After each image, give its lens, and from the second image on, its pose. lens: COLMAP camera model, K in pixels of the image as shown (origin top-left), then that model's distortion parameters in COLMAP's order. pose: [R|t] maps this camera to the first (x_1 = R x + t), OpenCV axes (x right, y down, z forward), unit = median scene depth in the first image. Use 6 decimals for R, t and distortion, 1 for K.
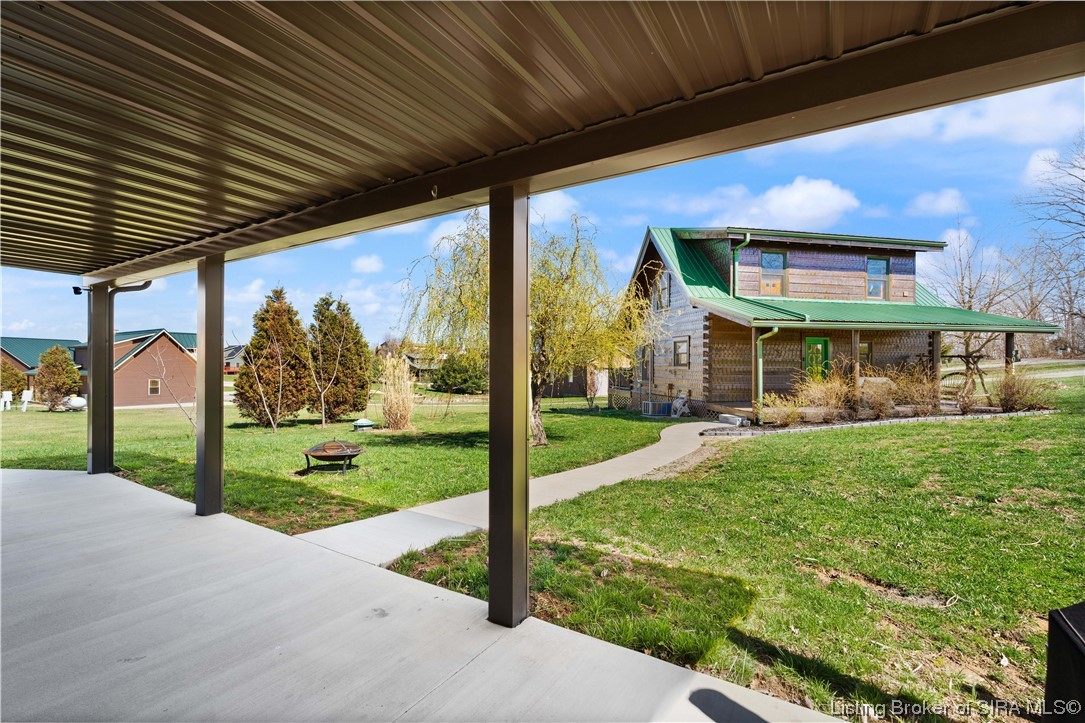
lens RADIAL K [[482.3, 0, 542.5], [0, 482.3, 361.5], [0, 0, 1]] dist [0.000415, 0.000143]
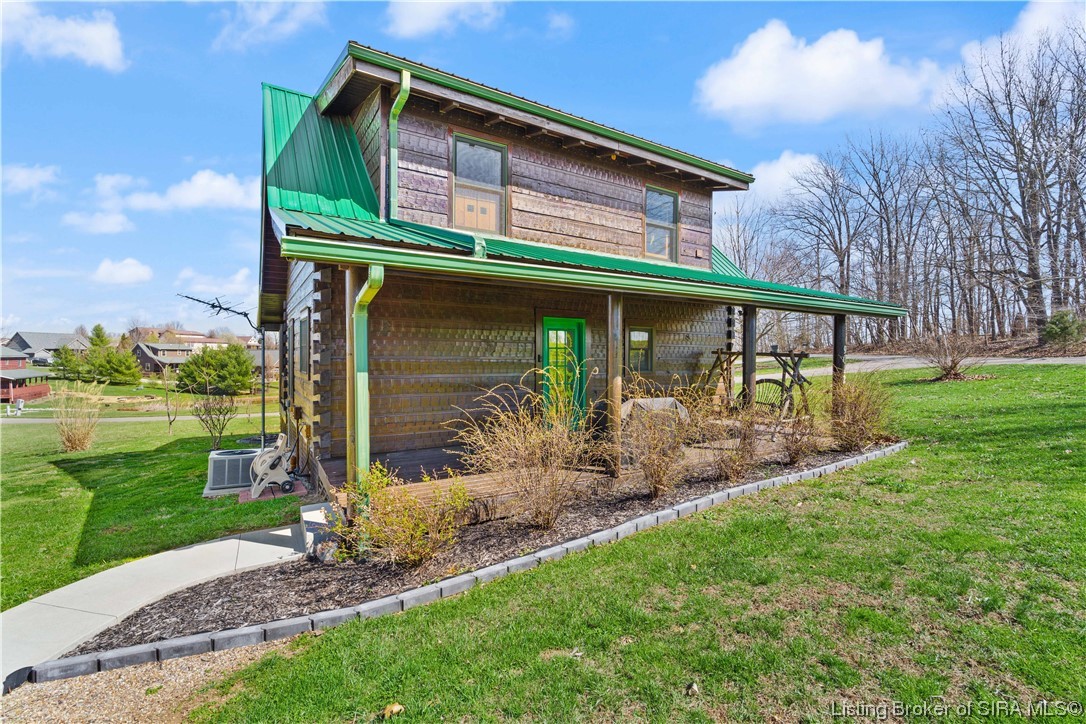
lens RADIAL K [[482.7, 0, 543.0], [0, 482.7, 362.0], [0, 0, 1]] dist [0.000415, 0.000143]
pose [[0.938291, -0.003580, 0.345828, 0.369886], [-0.002622, 0.999844, 0.017463, -0.010387], [-0.345837, -0.017292, 0.938135, 0.514761]]
